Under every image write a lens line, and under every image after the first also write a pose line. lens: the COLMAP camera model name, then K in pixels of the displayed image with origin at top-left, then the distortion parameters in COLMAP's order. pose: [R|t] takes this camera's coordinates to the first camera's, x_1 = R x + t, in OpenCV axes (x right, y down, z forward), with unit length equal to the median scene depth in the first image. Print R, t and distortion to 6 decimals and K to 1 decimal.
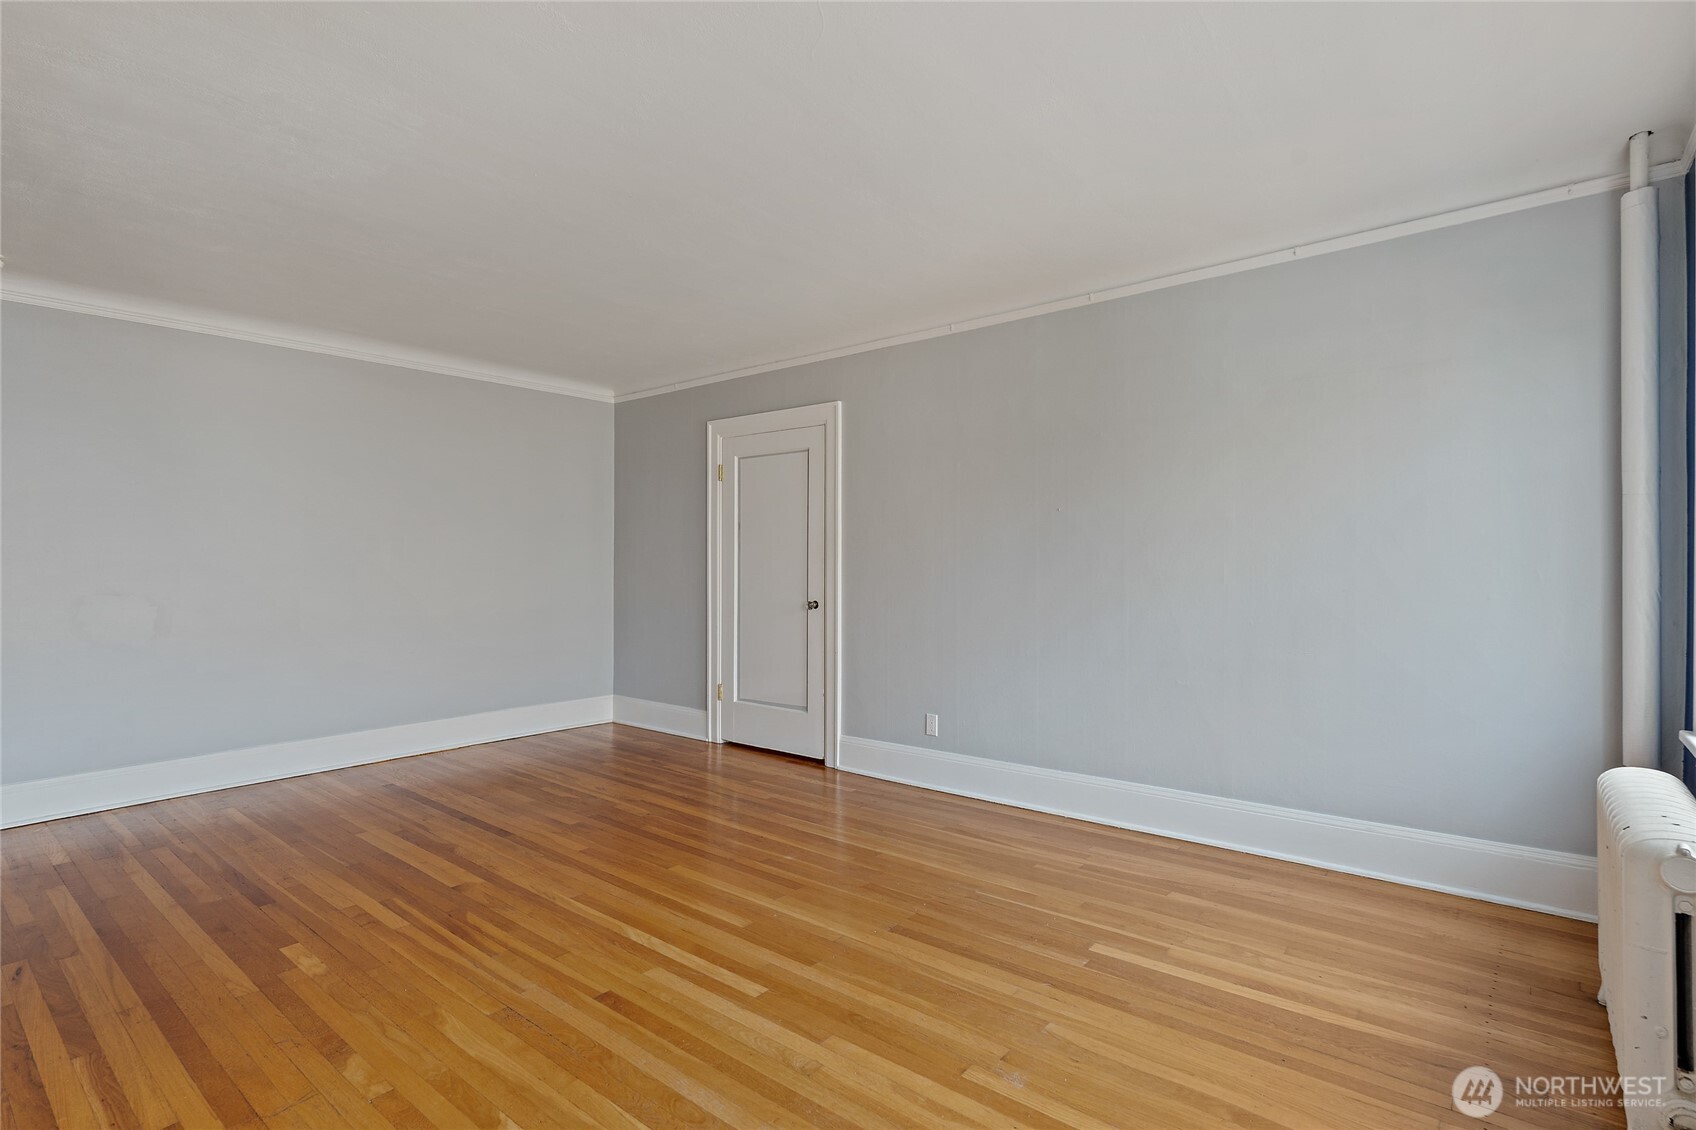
lens RADIAL K [[798.2, 0, 861.6], [0, 798.2, 564.5], [0, 0, 1]] dist [-0.002158, -0.000530]
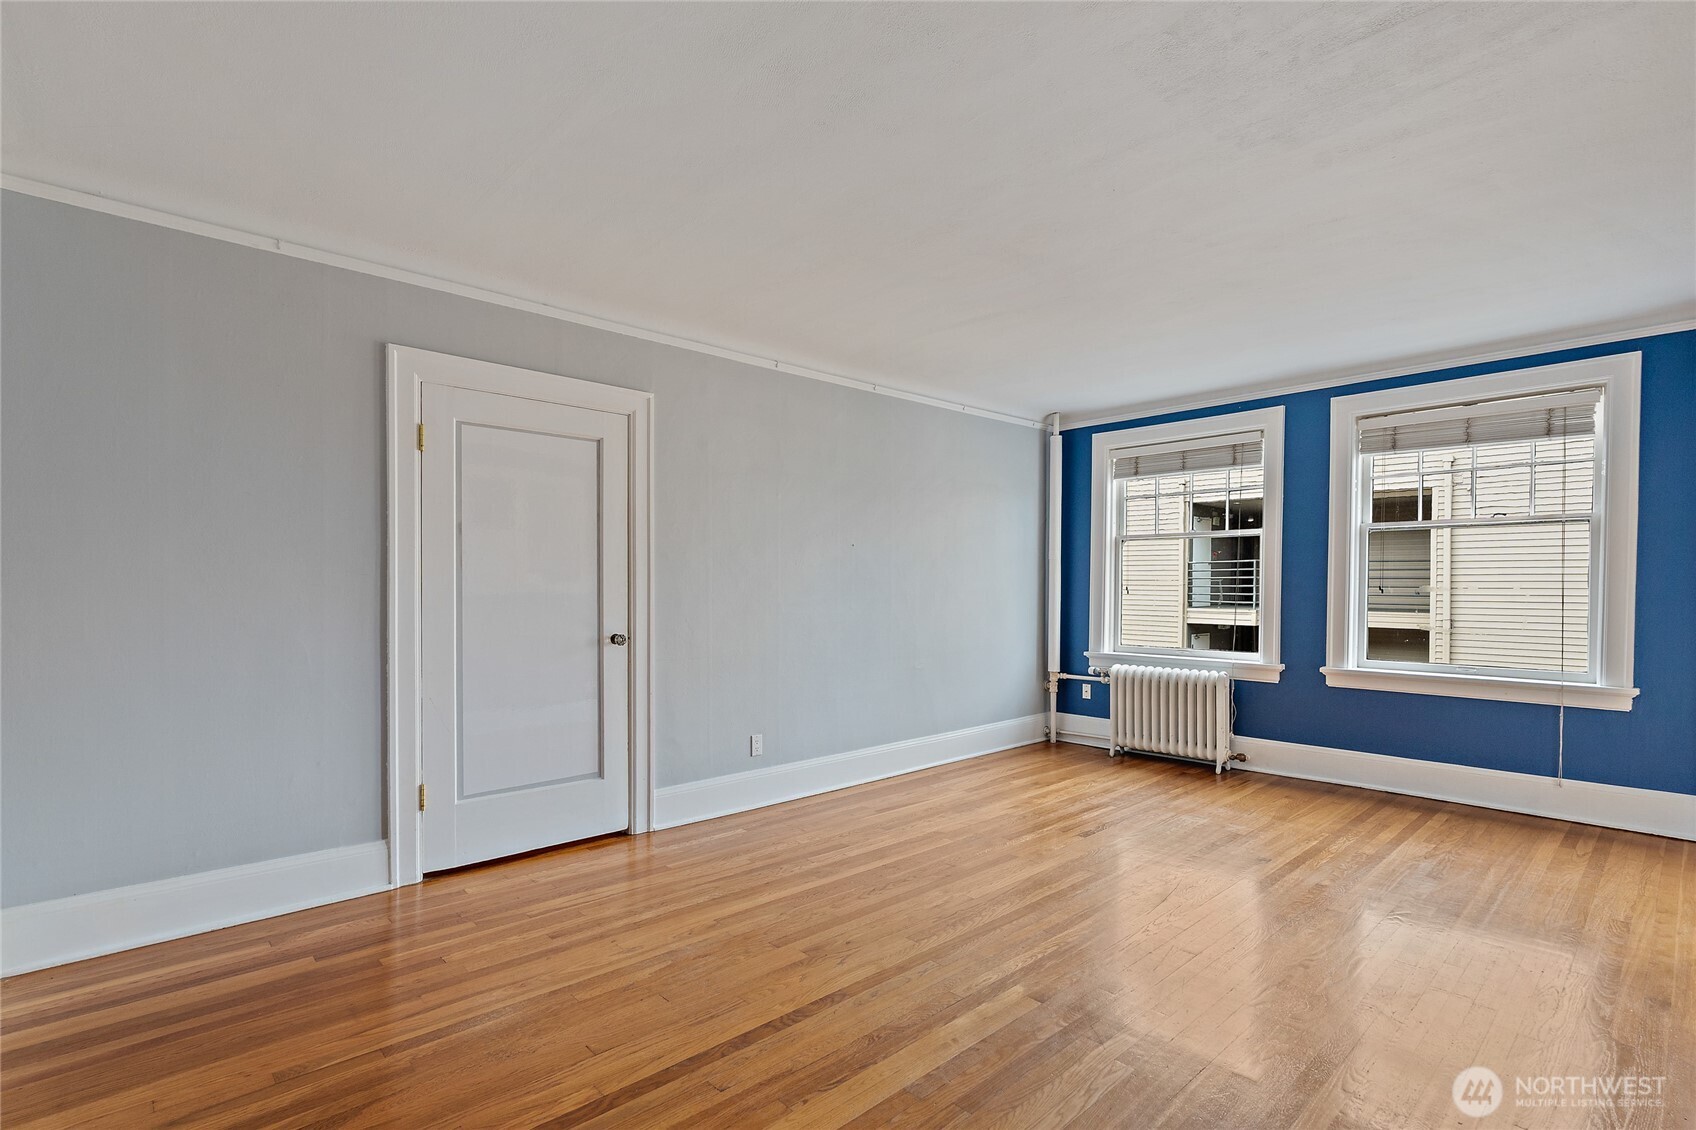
lens RADIAL K [[798.2, 0, 835.7], [0, 798.2, 594.4], [0, 0, 1]] dist [-0.002158, -0.000530]
pose [[0.164795, -0.008610, 0.986290, -1.154581], [-0.001566, 0.999958, 0.008991, -0.002169], [-0.986327, -0.003026, 0.164775, 0.937049]]
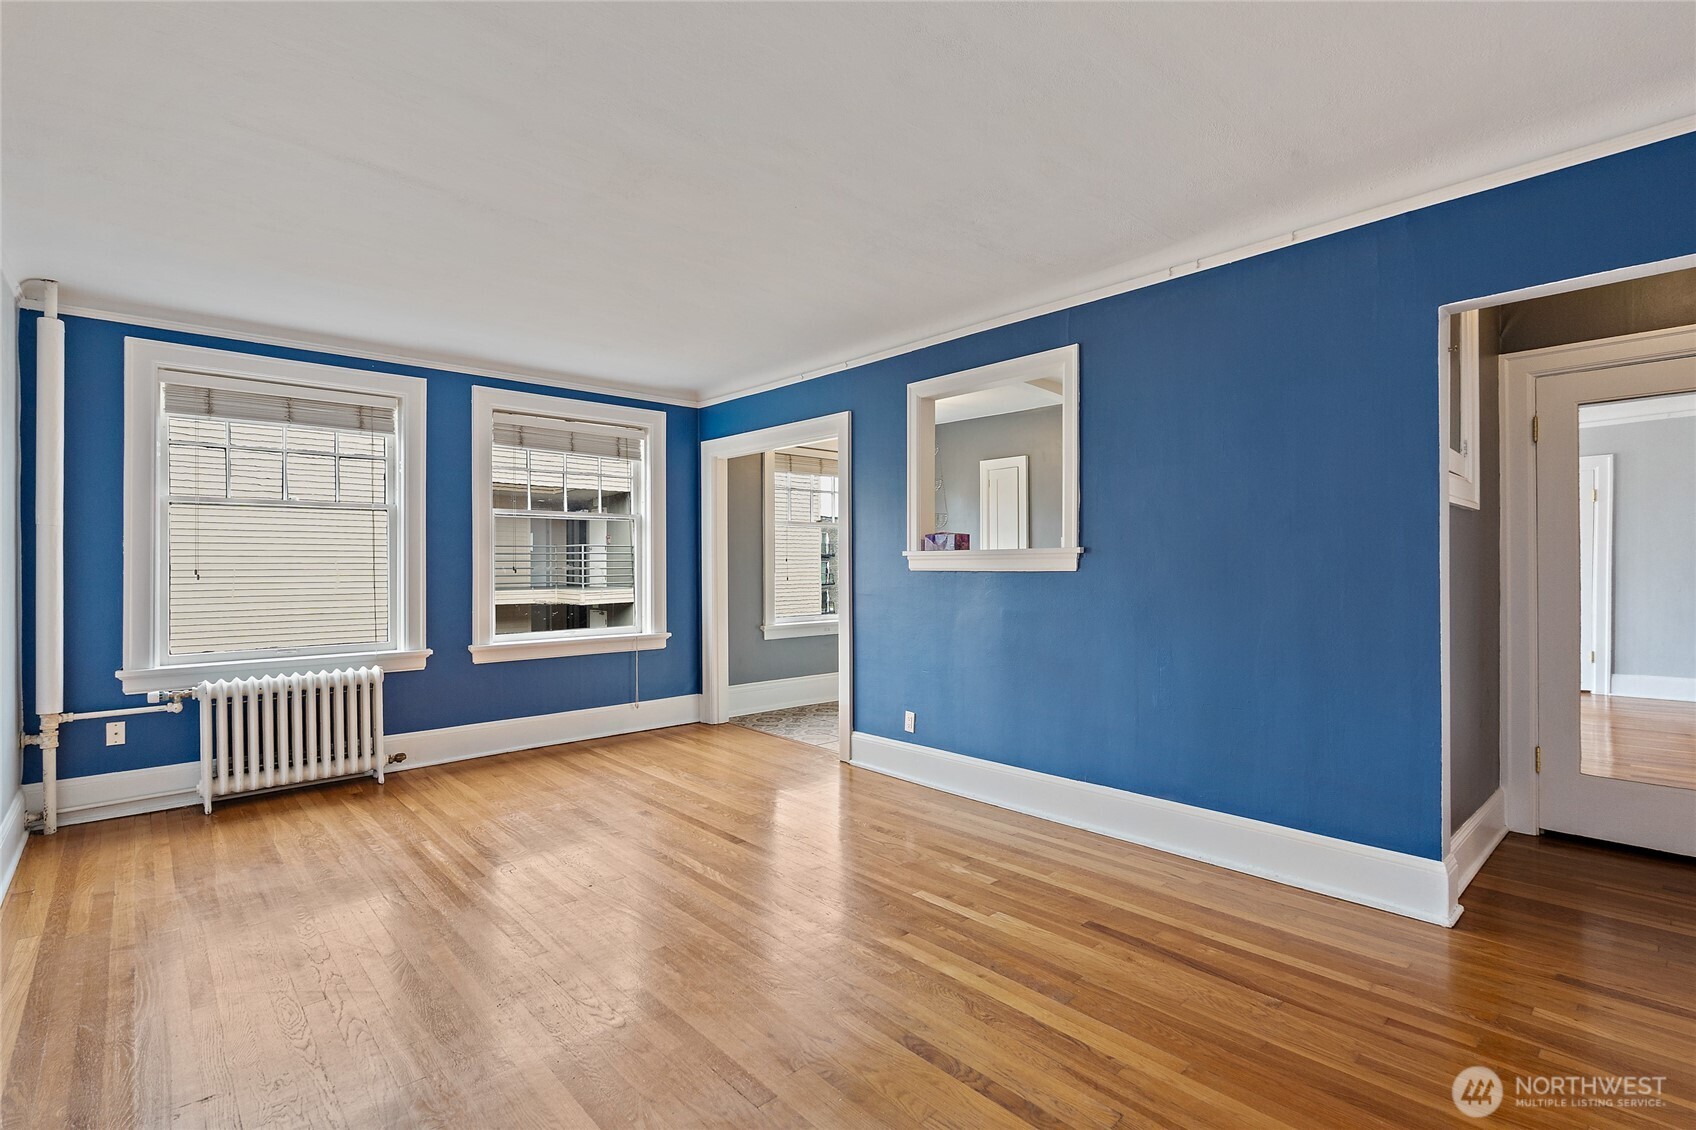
lens RADIAL K [[798.2, 0, 855.6], [0, 798.2, 565.0], [0, 0, 1]] dist [-0.002158, -0.000530]
pose [[-0.987252, 0.009570, 0.158879, -0.525845], [0.009241, 0.999953, -0.002808, 0.001164], [-0.158899, -0.001304, -0.987294, 1.645576]]
